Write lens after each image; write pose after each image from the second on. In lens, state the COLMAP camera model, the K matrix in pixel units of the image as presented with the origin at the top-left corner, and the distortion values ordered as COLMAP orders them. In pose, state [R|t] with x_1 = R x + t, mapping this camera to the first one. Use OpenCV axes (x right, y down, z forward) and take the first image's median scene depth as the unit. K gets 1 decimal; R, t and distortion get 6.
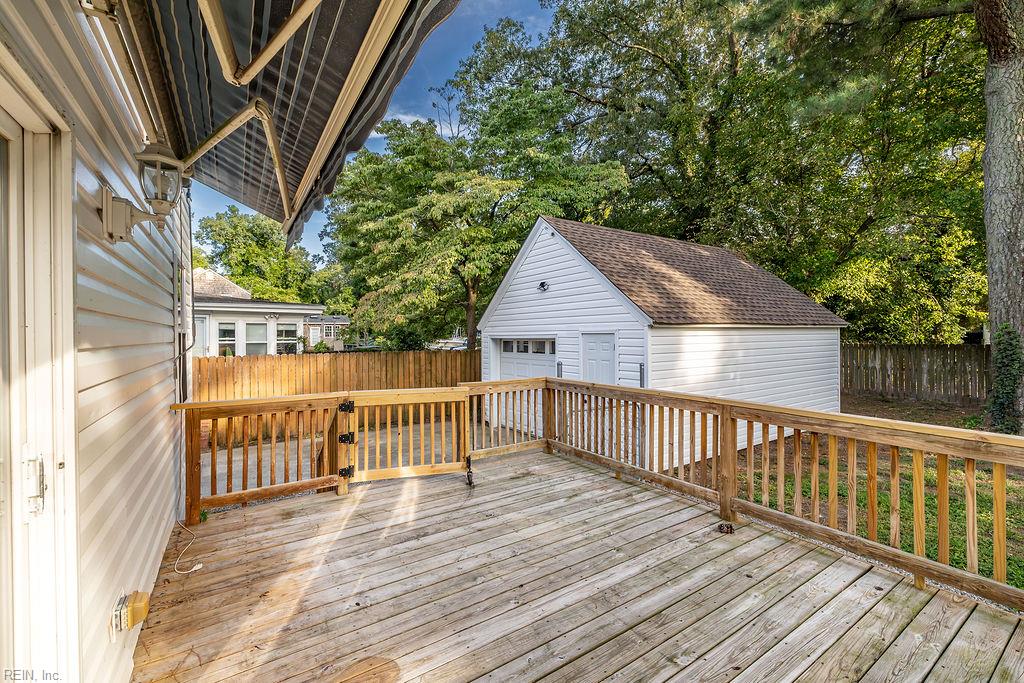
lens RADIAL K [[435.1, 0, 509.0], [0, 435.1, 338.2], [0, 0, 1]] dist [0.004539, -0.000272]
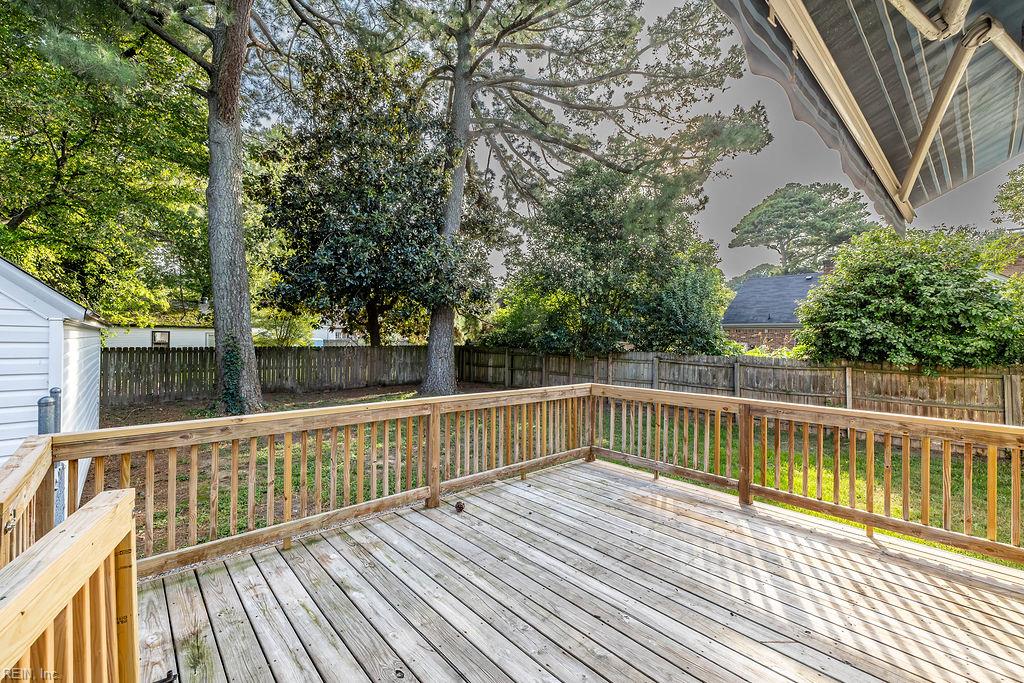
lens RADIAL K [[435.1, 0, 510.0], [0, 435.1, 341.5], [0, 0, 1]] dist [0.004539, -0.000272]
pose [[-0.169086, -0.000808, 0.985601, -0.599231], [-0.002494, 0.999997, 0.000392, -0.007148], [-0.985598, -0.002392, -0.169088, 0.948811]]
